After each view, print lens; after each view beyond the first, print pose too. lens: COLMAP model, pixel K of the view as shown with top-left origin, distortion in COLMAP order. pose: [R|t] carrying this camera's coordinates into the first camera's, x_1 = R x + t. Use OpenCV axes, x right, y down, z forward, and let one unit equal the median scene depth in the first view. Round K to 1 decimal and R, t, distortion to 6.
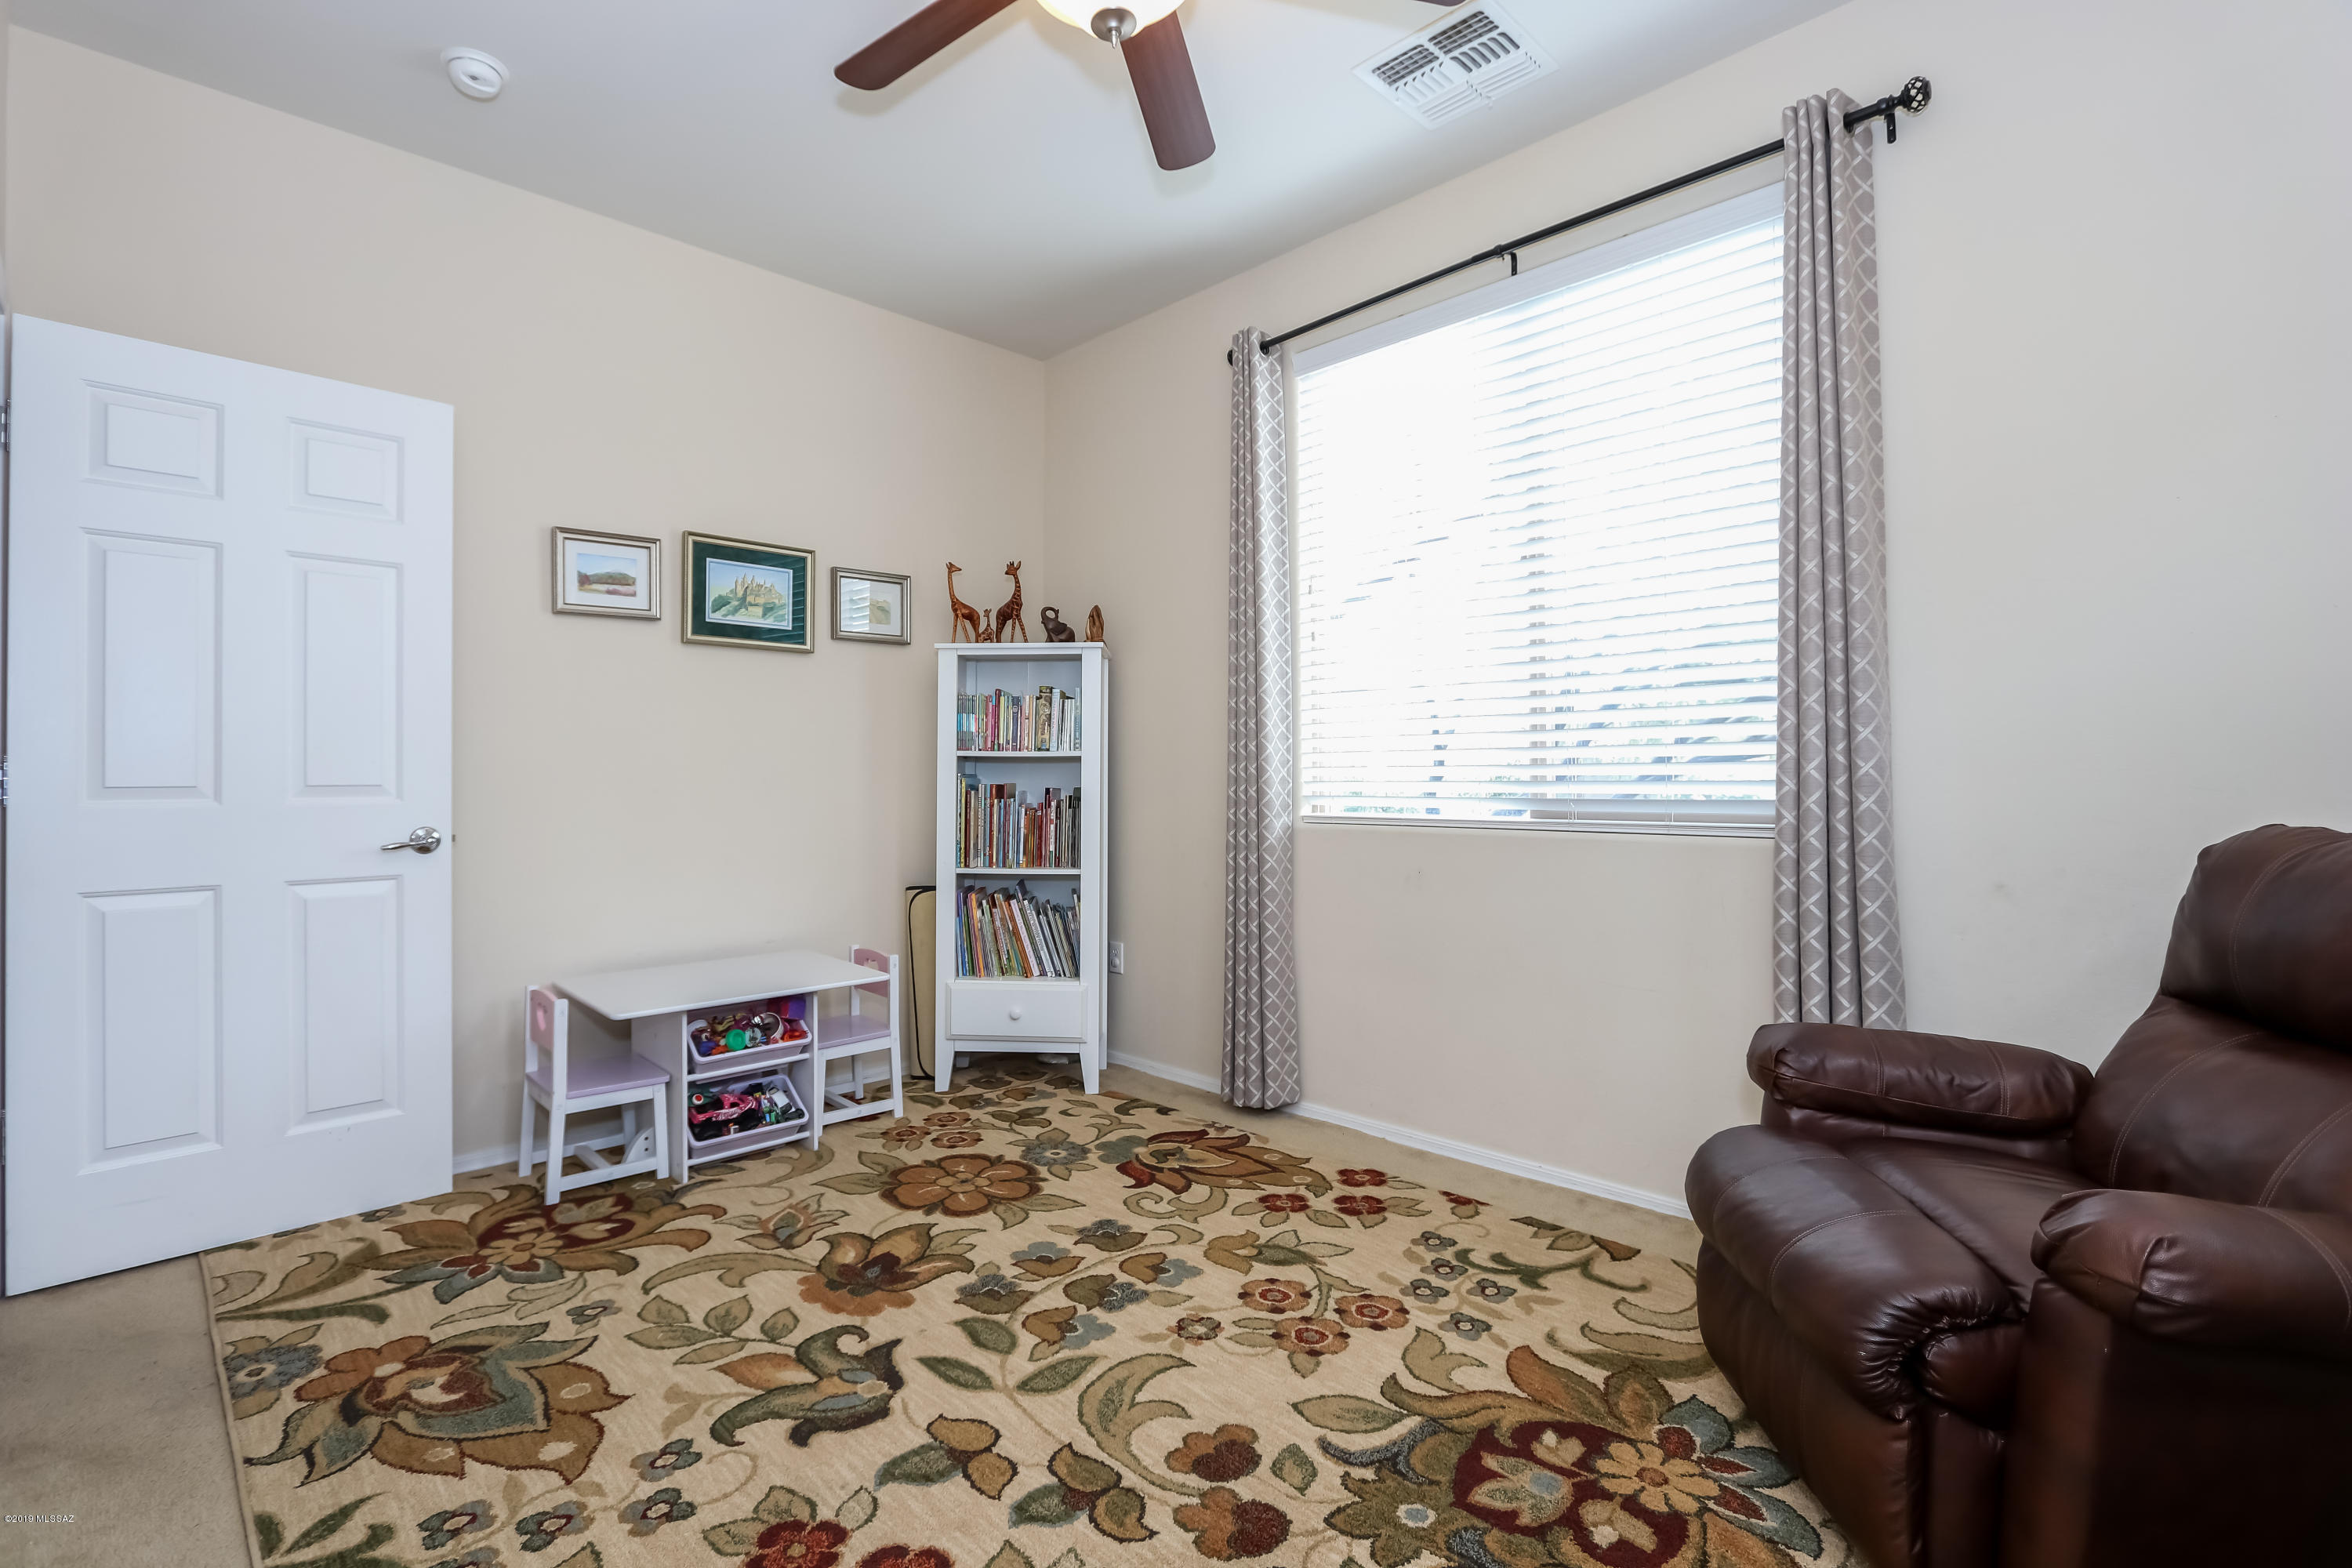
lens RADIAL K [[1086.2, 0, 1139.1], [0, 1086.2, 767.4], [0, 0, 1]] dist [-0.015858, 0.001518]
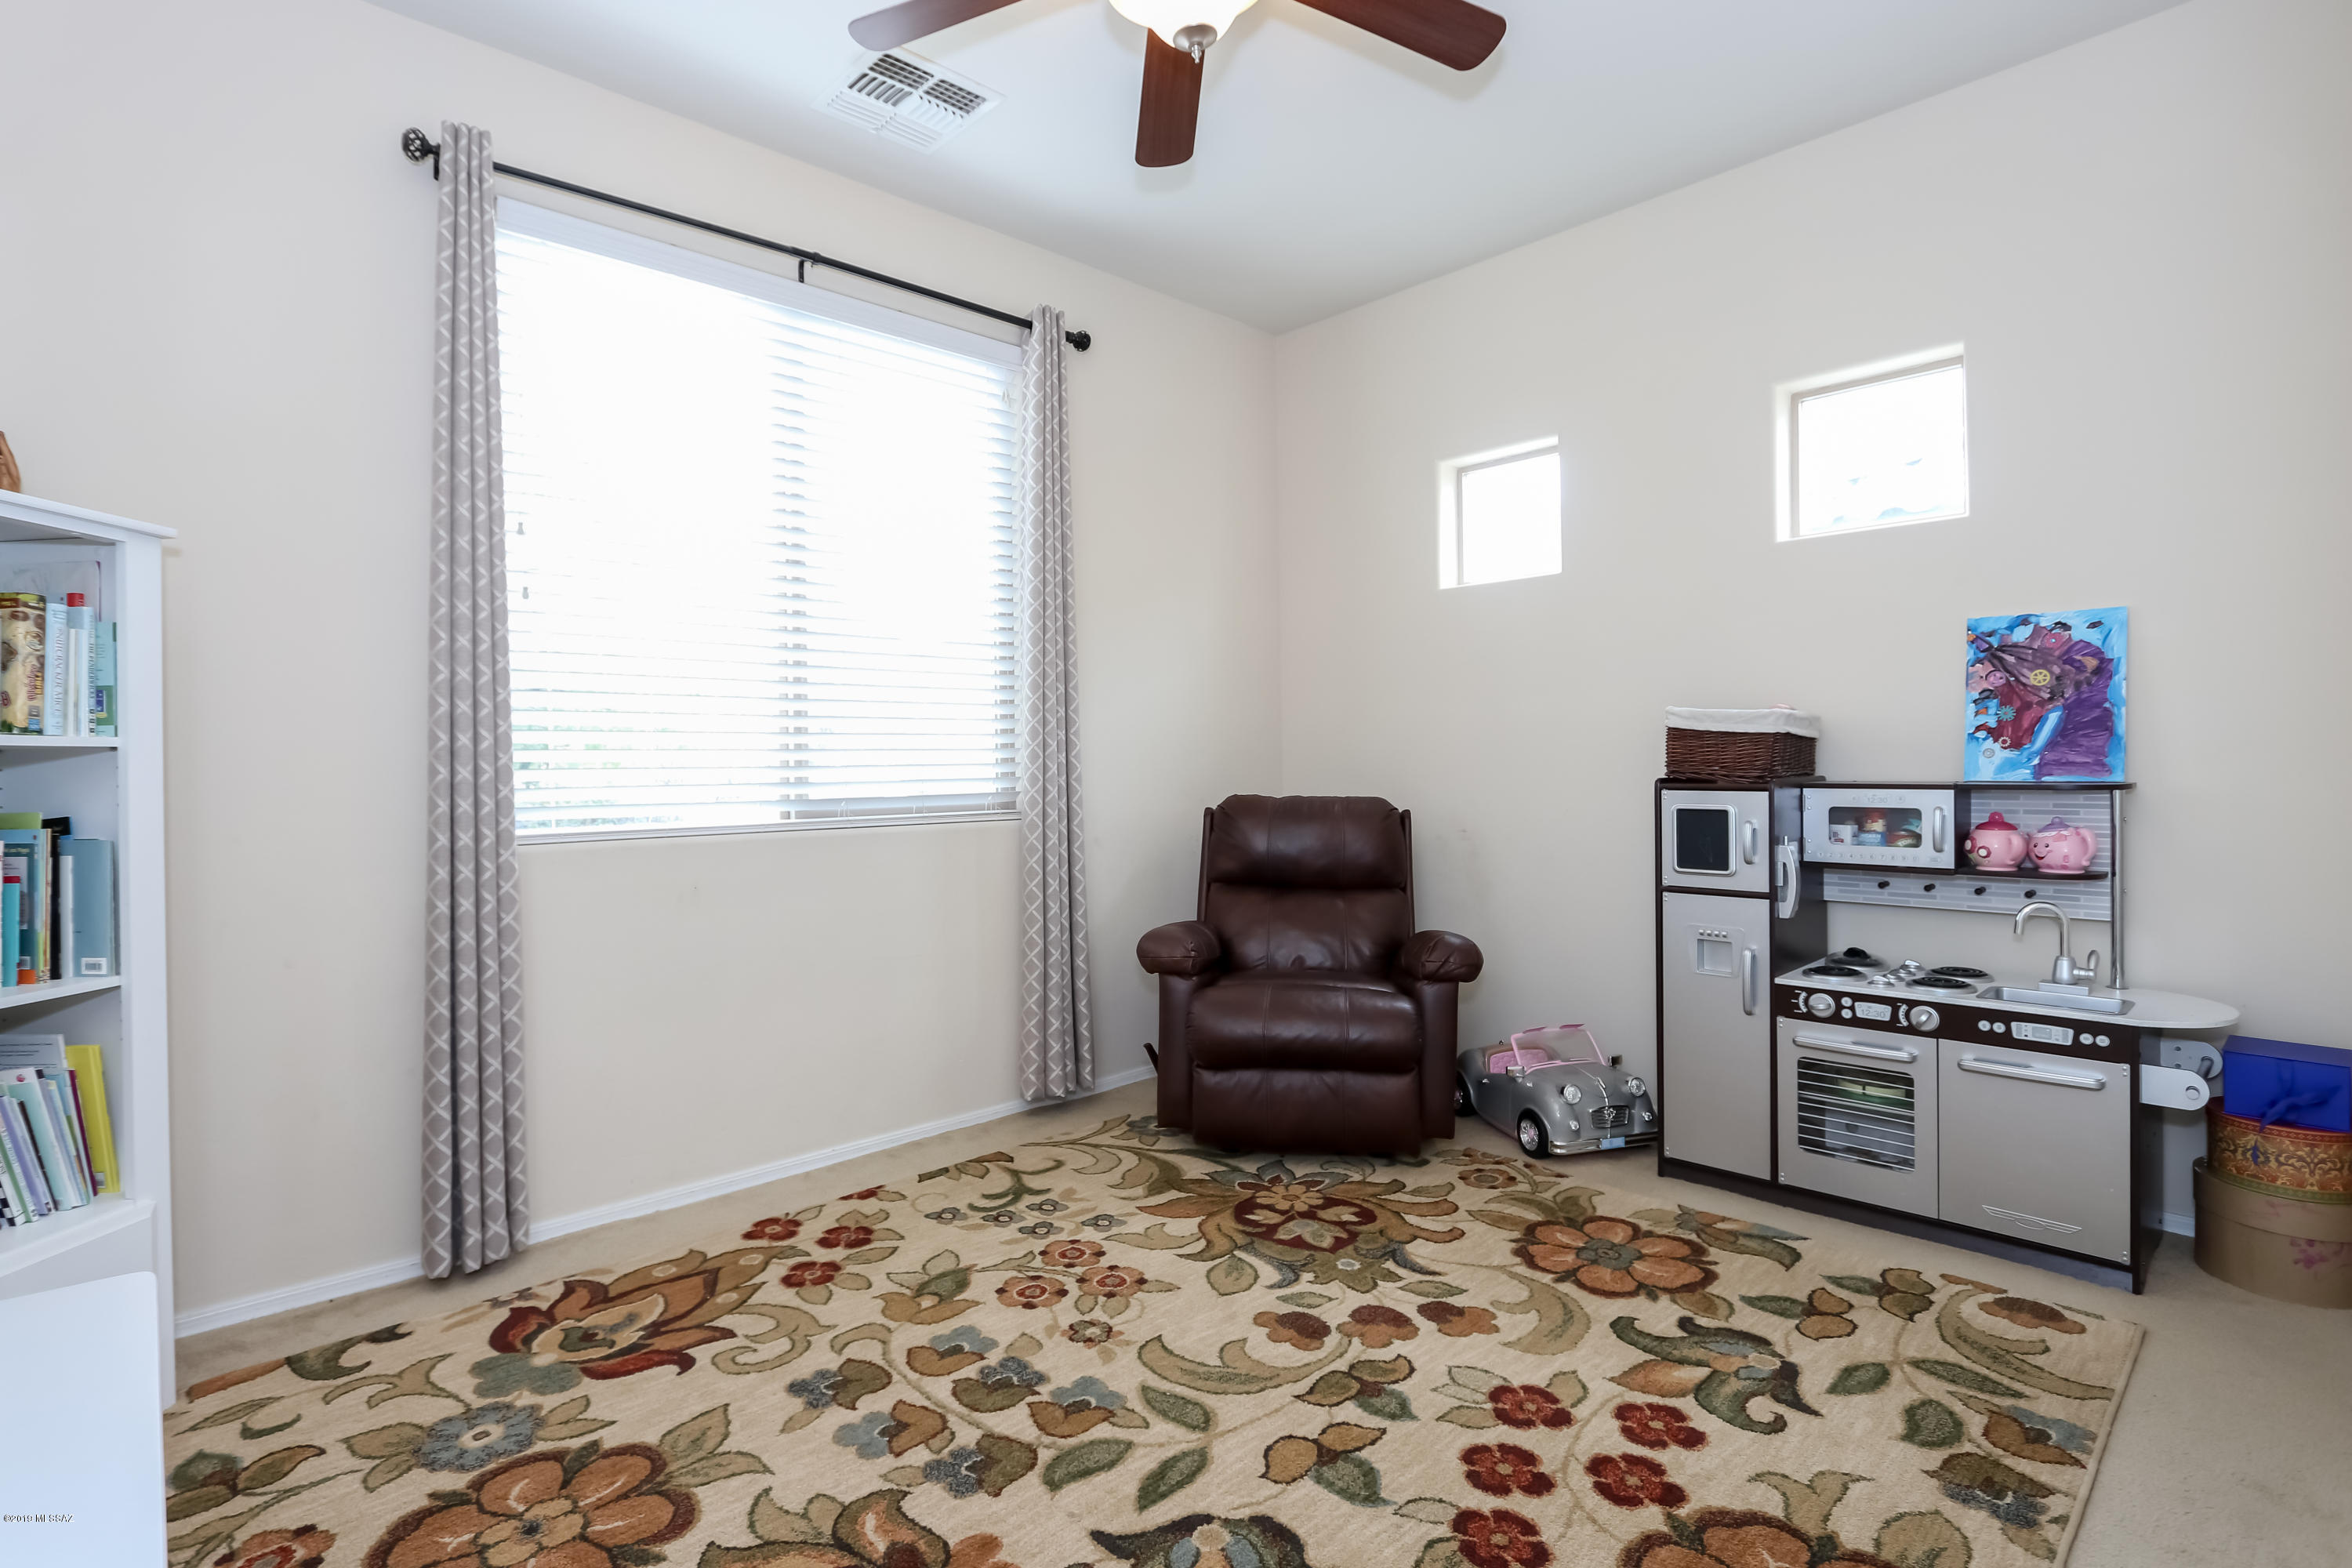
lens RADIAL K [[1086.2, 0, 1139.1], [0, 1086.2, 767.4], [0, 0, 1]] dist [-0.015858, 0.001518]
pose [[0.039040, 0.003020, 0.999233, -0.869397], [0.004390, 0.999985, -0.003194, -0.004504], [-0.999228, 0.004511, 0.039026, 0.831439]]
